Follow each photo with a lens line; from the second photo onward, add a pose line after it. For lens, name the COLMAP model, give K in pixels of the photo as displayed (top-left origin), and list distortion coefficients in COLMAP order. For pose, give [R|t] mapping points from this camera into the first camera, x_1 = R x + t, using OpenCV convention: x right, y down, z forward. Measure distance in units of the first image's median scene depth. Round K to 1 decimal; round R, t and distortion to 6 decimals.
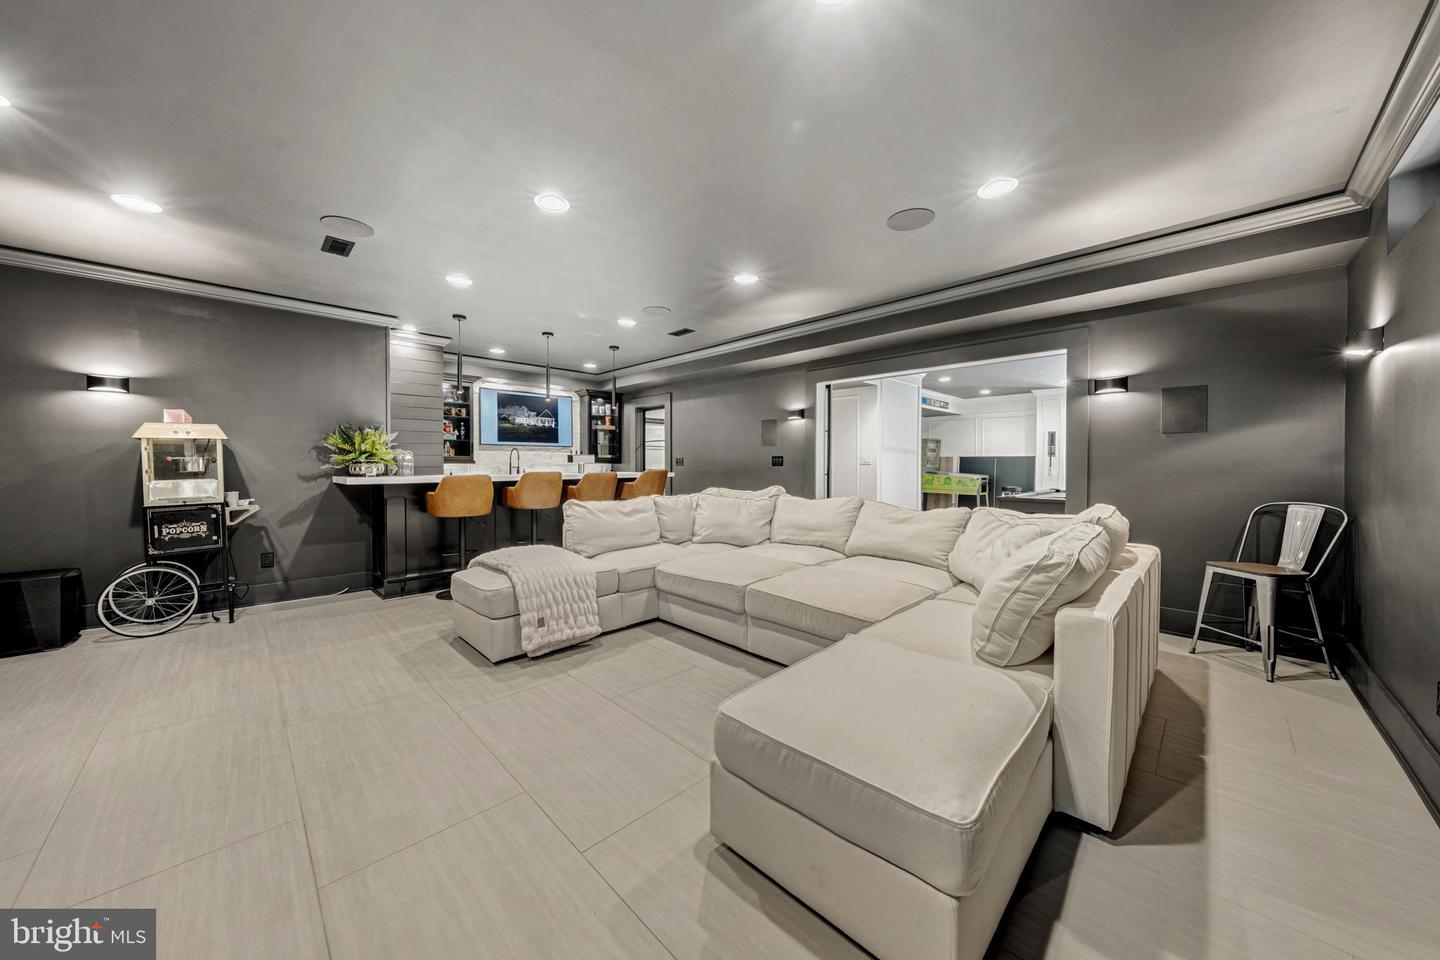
lens RADIAL K [[496.7, 0, 717.7], [0, 496.7, 466.3], [0, 0, 1]] dist [-0.000416, -0.000002]
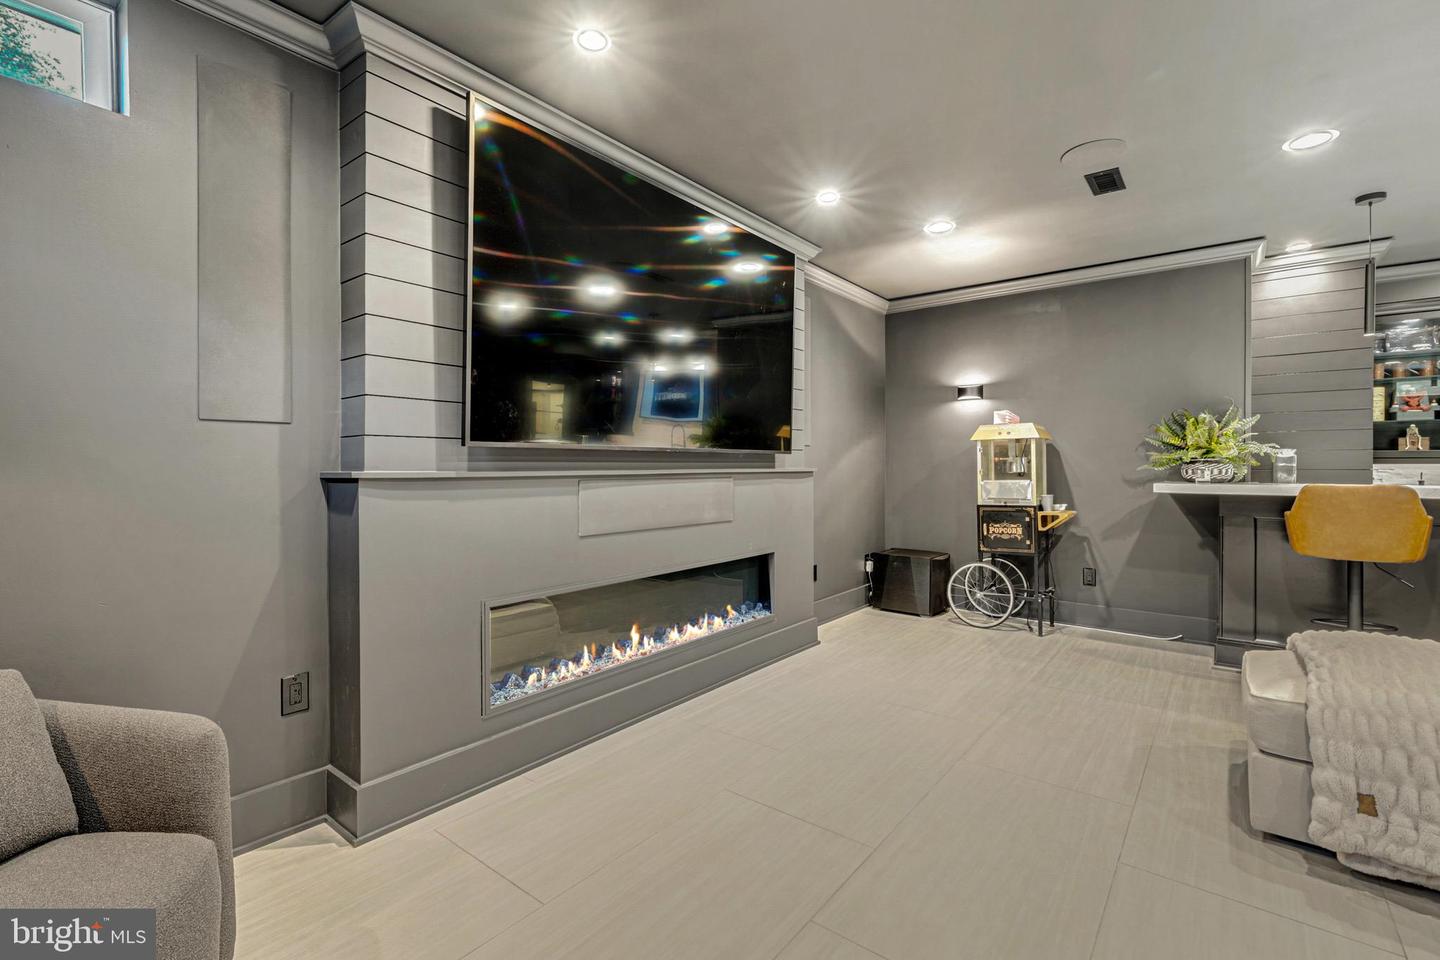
lens RADIAL K [[647.4, 0, 717.0], [0, 647.4, 465.3], [0, 0, 1]] dist [-0.000116, 0.000135]
pose [[0.112978, 0.001414, -0.993596, 0.147672], [-0.005562, 0.999984, 0.000790, -0.000939], [0.993582, 0.005437, 0.112985, 0.265340]]
